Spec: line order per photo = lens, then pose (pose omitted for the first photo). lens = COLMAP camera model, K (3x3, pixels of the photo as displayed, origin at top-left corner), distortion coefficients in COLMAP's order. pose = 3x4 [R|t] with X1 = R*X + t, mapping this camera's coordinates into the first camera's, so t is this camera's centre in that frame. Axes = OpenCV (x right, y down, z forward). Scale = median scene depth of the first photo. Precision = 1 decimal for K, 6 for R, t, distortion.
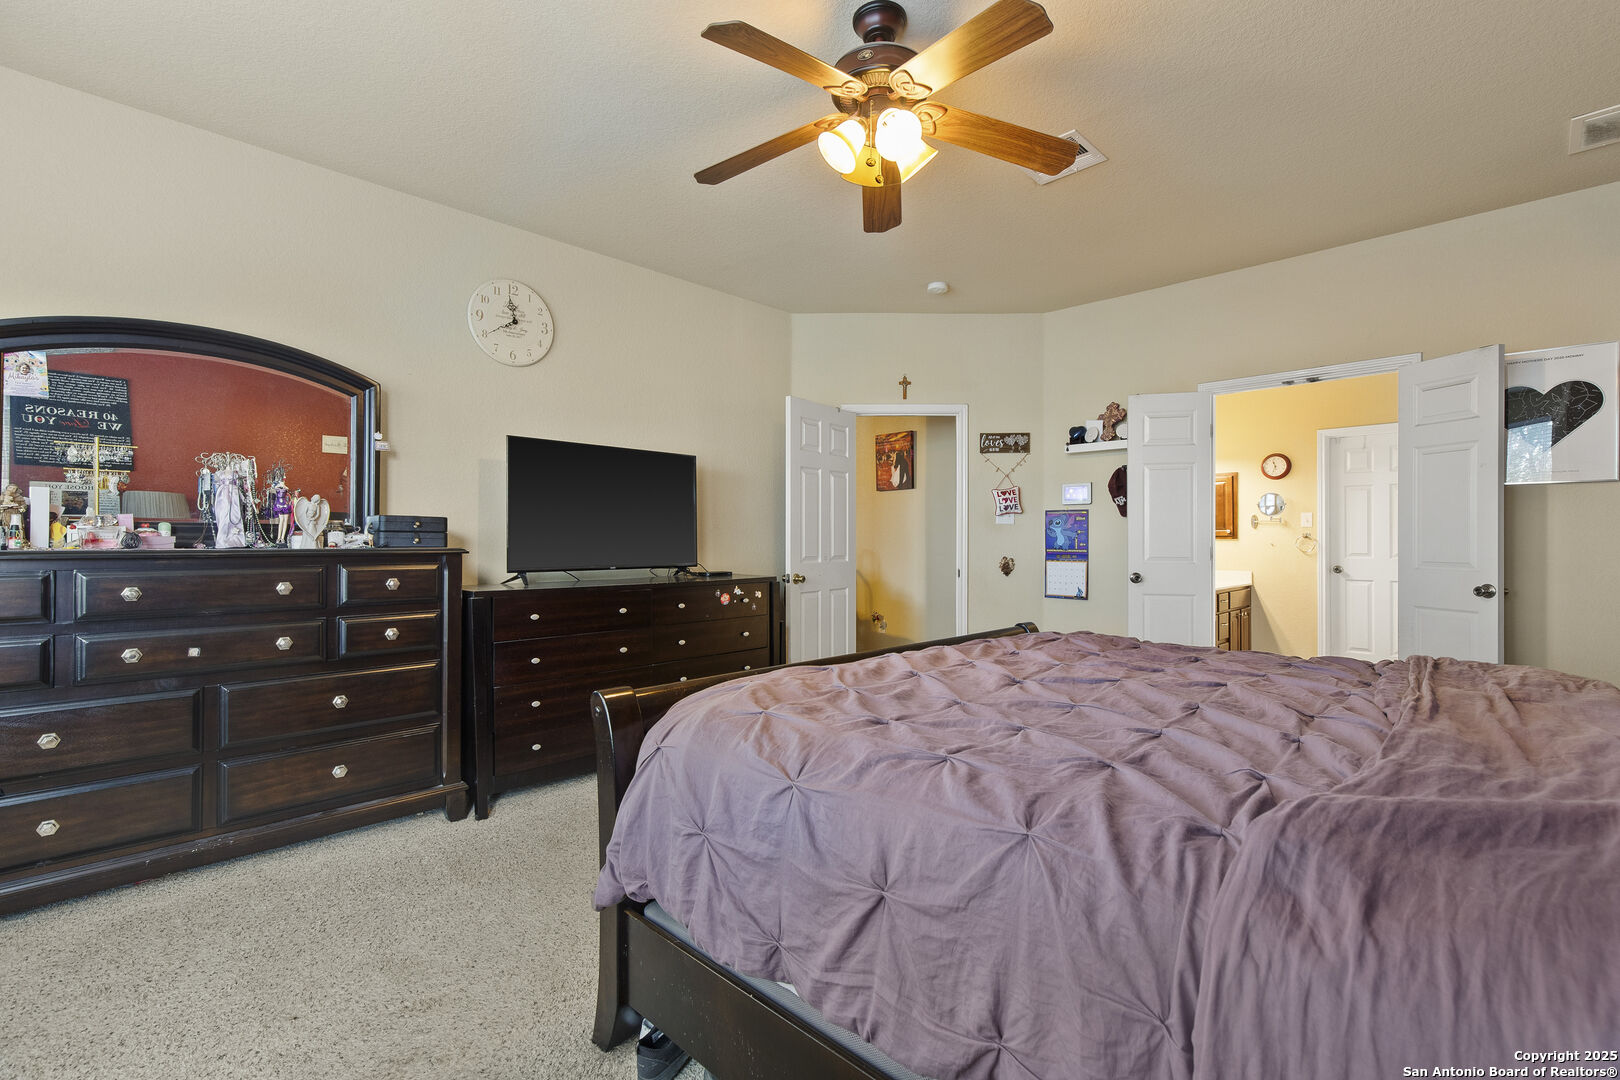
lens RADIAL K [[735.9, 0, 808.0], [0, 735.9, 535.9], [0, 0, 1]] dist [0.005061, -0.000523]
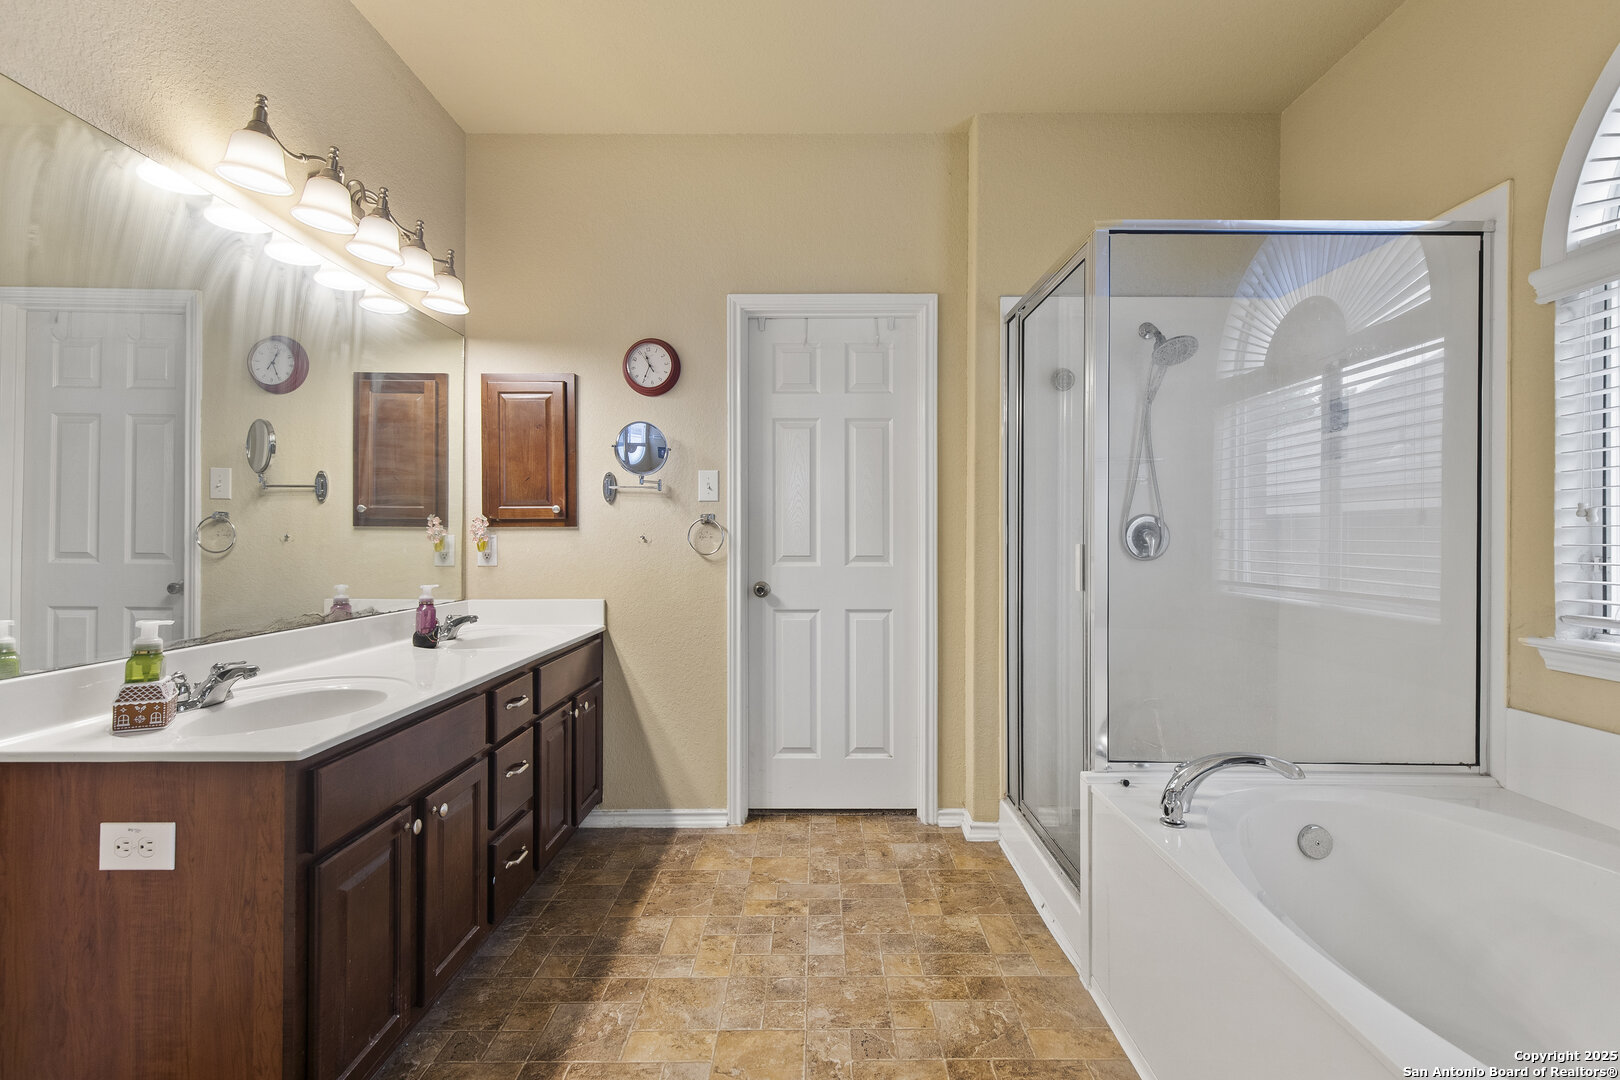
lens RADIAL K [[735.9, 0, 812.0], [0, 735.9, 534.5], [0, 0, 1]] dist [0.005061, -0.000523]
pose [[0.726551, -0.003893, 0.687102, 0.407092], [-0.003012, 0.999956, 0.008852, 0.004725], [-0.687106, -0.008501, 0.726507, 0.621227]]
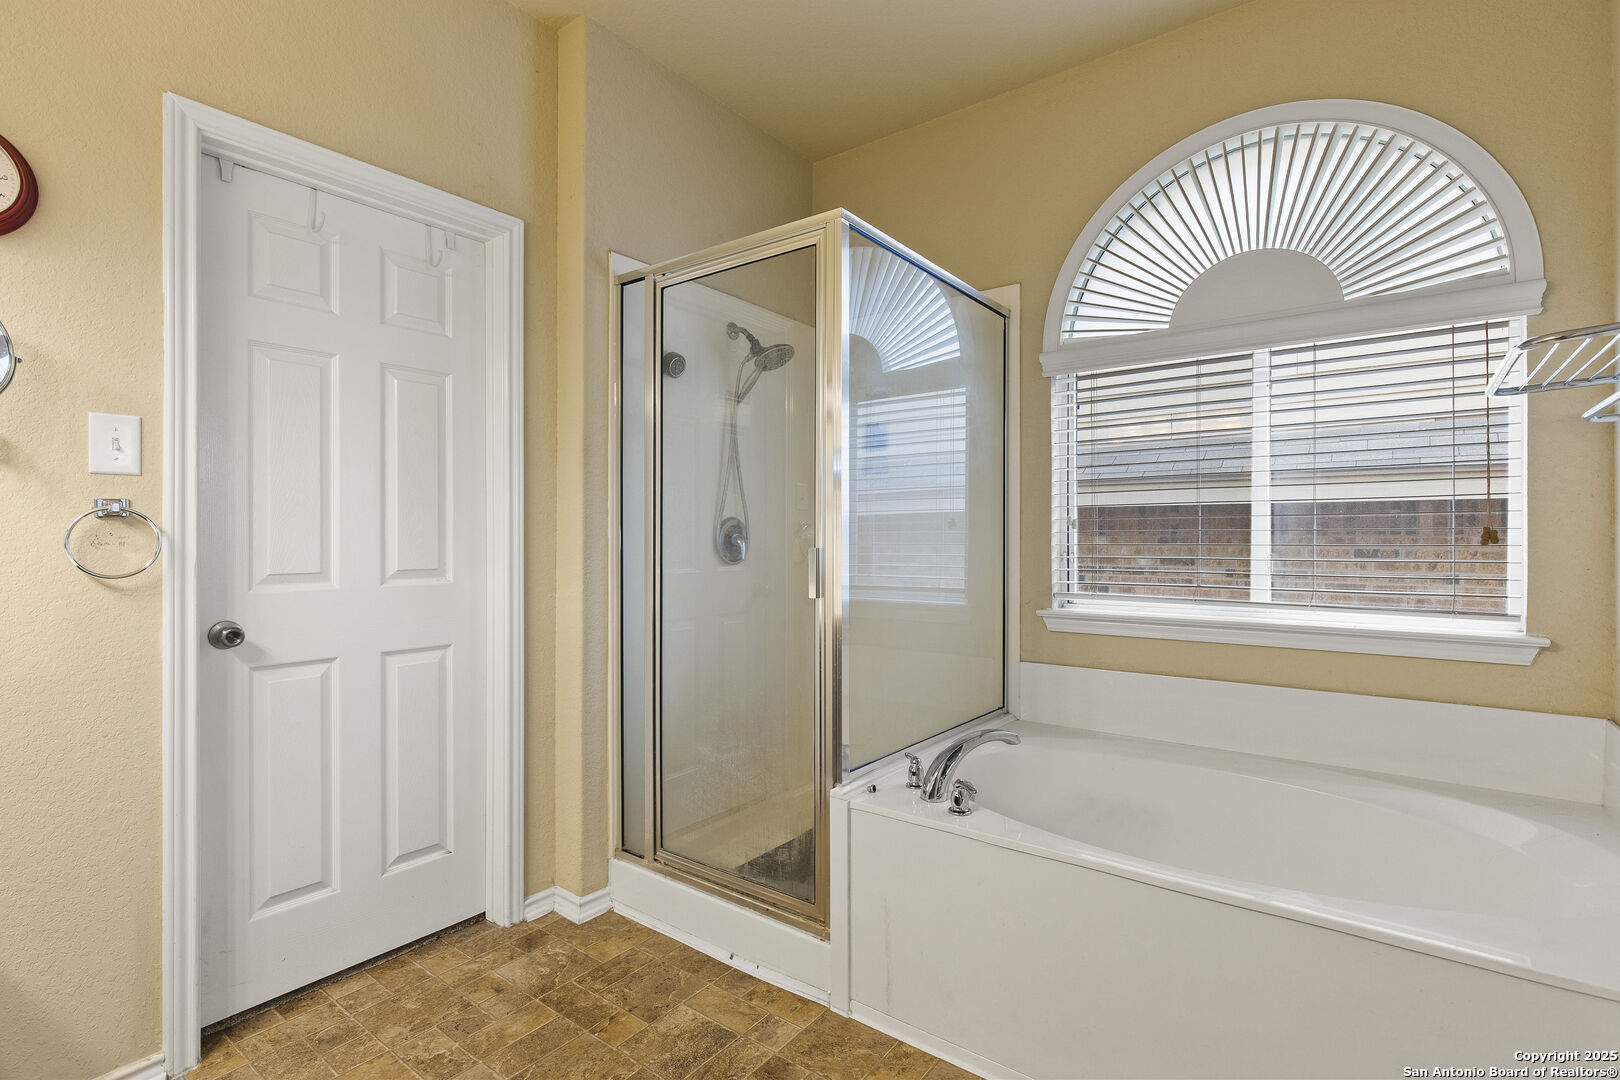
lens RADIAL K [[768.4, 0, 814.8], [0, 768.4, 536.2], [0, 0, 1]] dist [0.002536, -0.001621]
pose [[-0.124816, -0.002619, 0.992176, 0.401271], [-0.008024, 0.999966, 0.001630, 0.006019], [-0.992147, -0.007758, -0.124833, 0.813033]]
